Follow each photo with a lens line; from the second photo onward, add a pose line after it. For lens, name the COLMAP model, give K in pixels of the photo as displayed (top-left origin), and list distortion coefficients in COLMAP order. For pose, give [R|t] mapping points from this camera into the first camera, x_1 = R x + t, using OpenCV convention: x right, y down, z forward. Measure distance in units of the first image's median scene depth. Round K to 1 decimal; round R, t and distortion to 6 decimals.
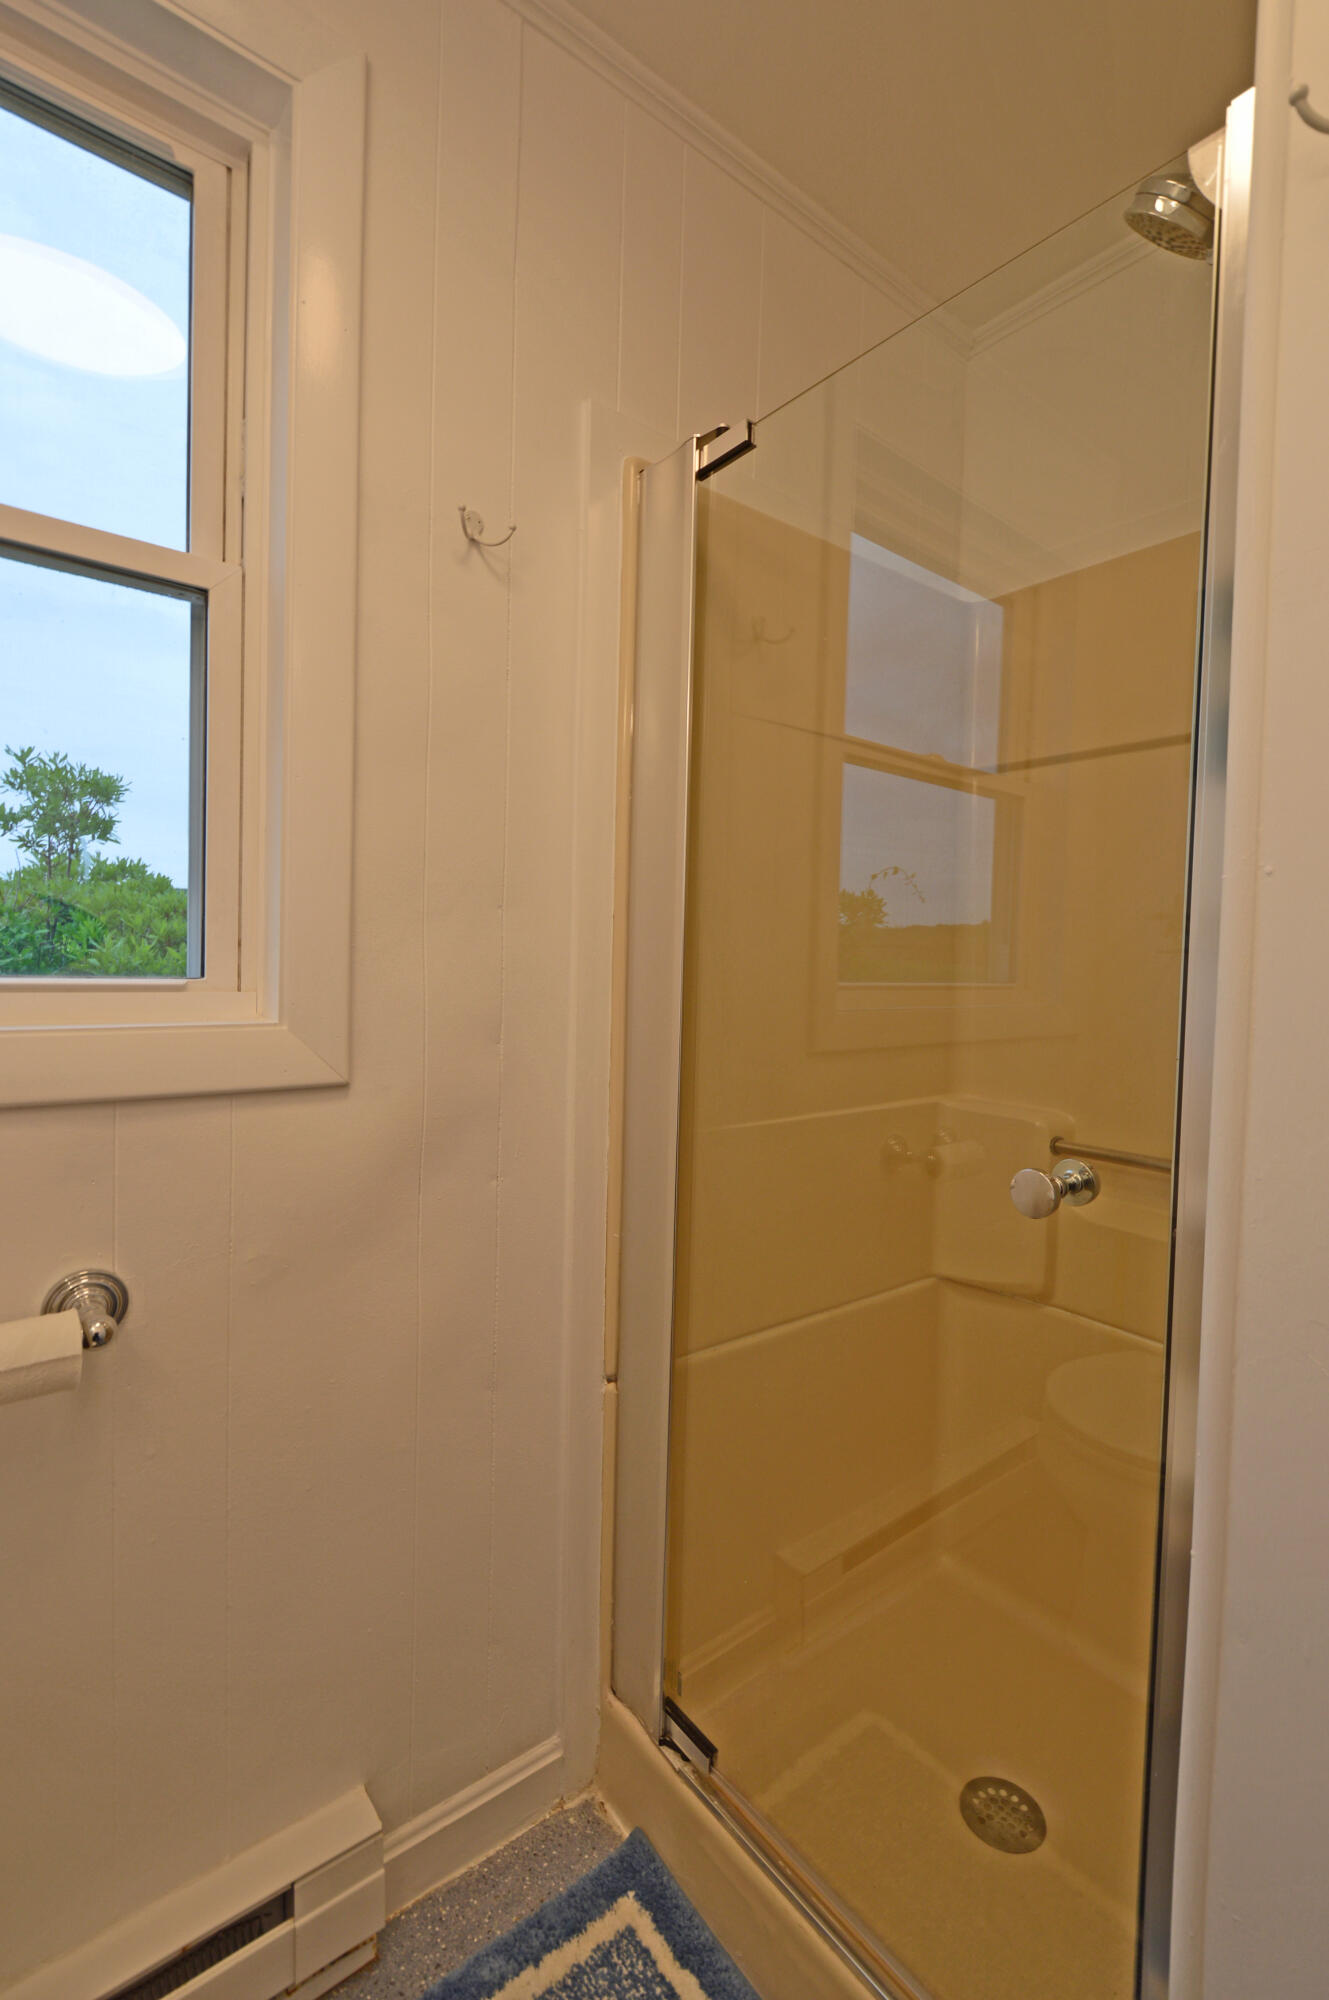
lens RADIAL K [[882.8, 0, 669.2], [0, 882.8, 996.6], [0, 0, 1]] dist [0.008453, -0.003001]
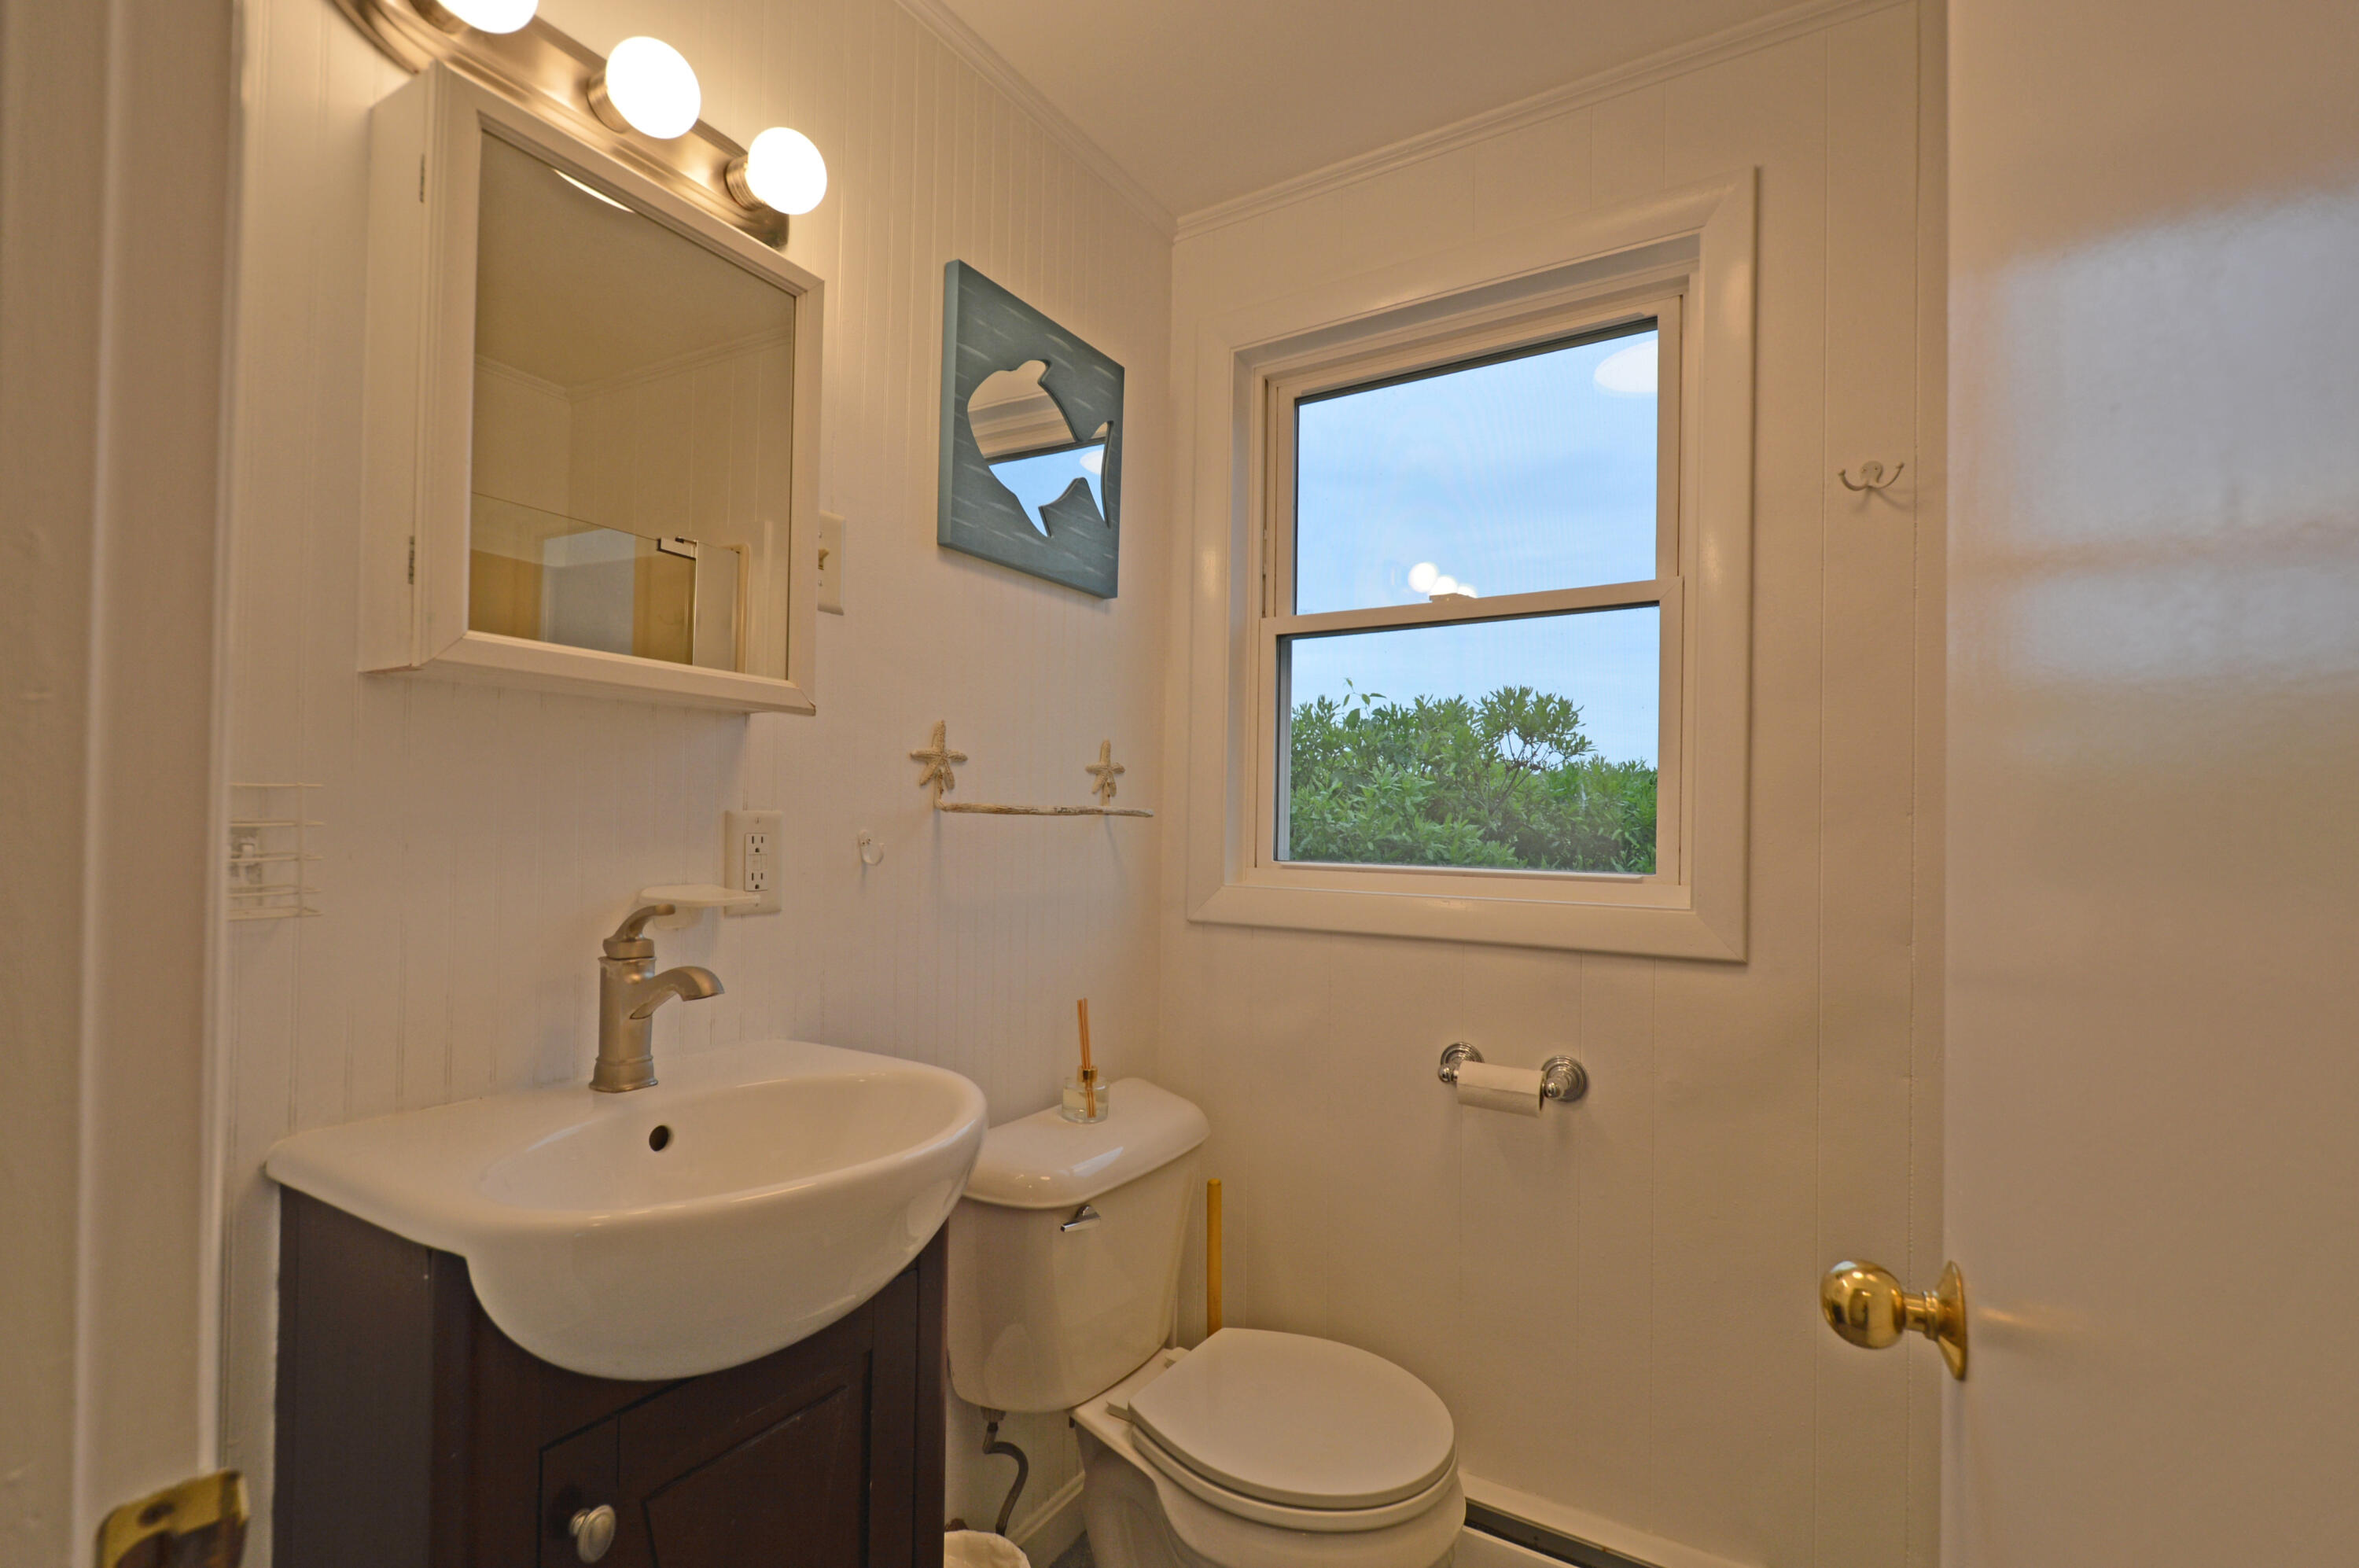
lens RADIAL K [[1041.2, 0, 1184.9], [0, 1041.2, 793.1], [0, 0, 1]] dist [0.008453, -0.003001]
pose [[0.322202, -0.033161, -0.946090, 0.800176], [-0.029317, 0.998557, -0.044985, -0.052171], [0.946217, 0.042231, 0.320765, -0.238615]]
